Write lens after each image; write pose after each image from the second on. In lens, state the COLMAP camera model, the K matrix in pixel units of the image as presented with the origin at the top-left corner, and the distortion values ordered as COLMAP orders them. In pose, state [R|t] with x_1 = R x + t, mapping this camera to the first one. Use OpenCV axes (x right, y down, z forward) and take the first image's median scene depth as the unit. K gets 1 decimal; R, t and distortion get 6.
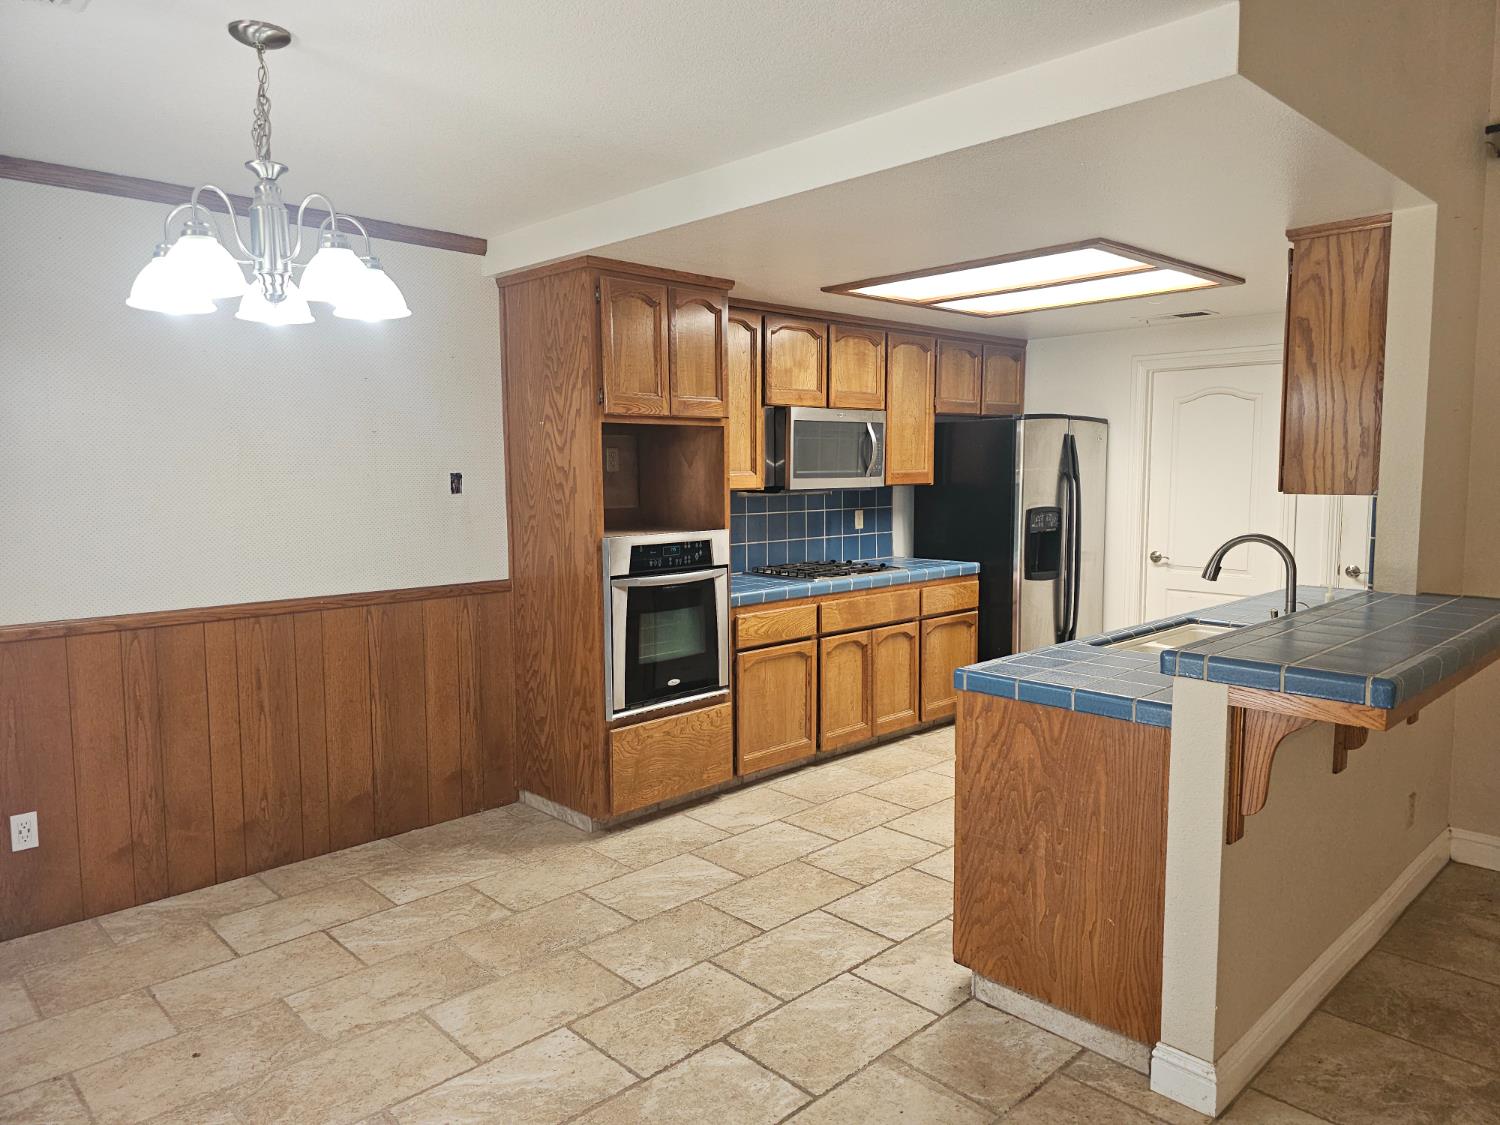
lens RADIAL K [[1000.7, 0, 735.1], [0, 1000.7, 556.2], [0, 0, 1]] dist [0.077643, -0.078675]
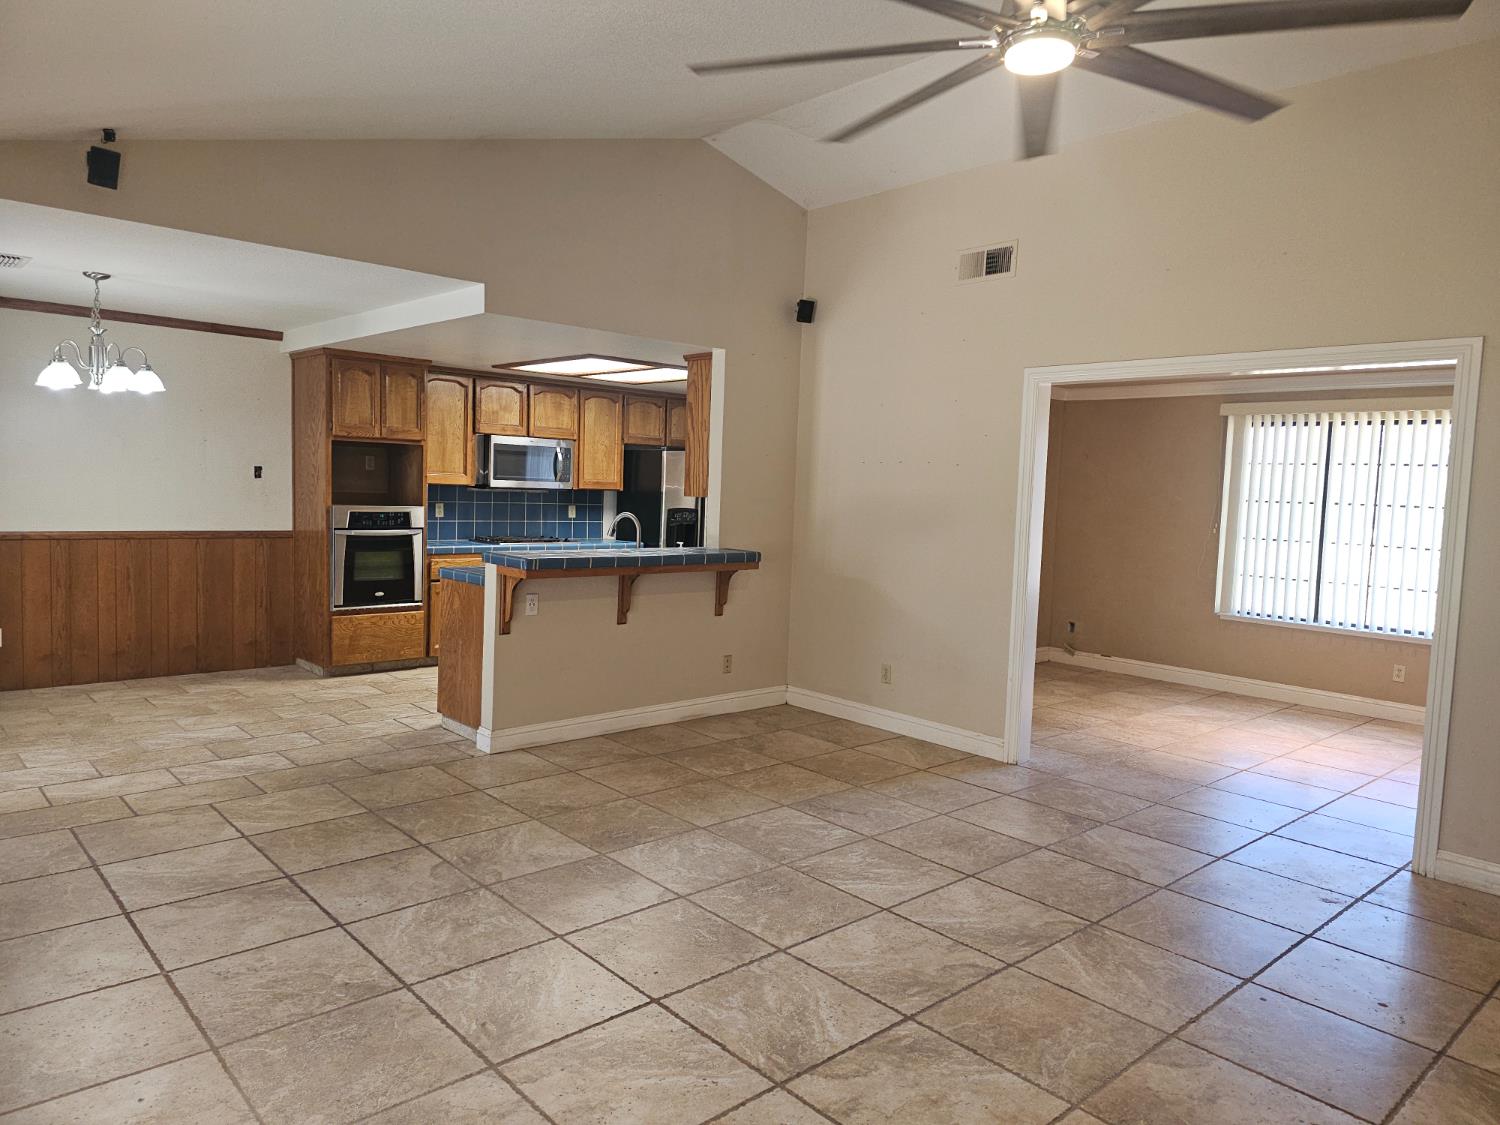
lens RADIAL K [[1005.6, 0, 737.6], [0, 1005.6, 562.2], [0, 0, 1]] dist [0.067958, -0.063120]
pose [[0.998613, 0.043744, -0.029310, 0.614122], [-0.044128, 0.998946, -0.012596, 0.068814], [0.028729, 0.013872, 0.999491, -0.729441]]
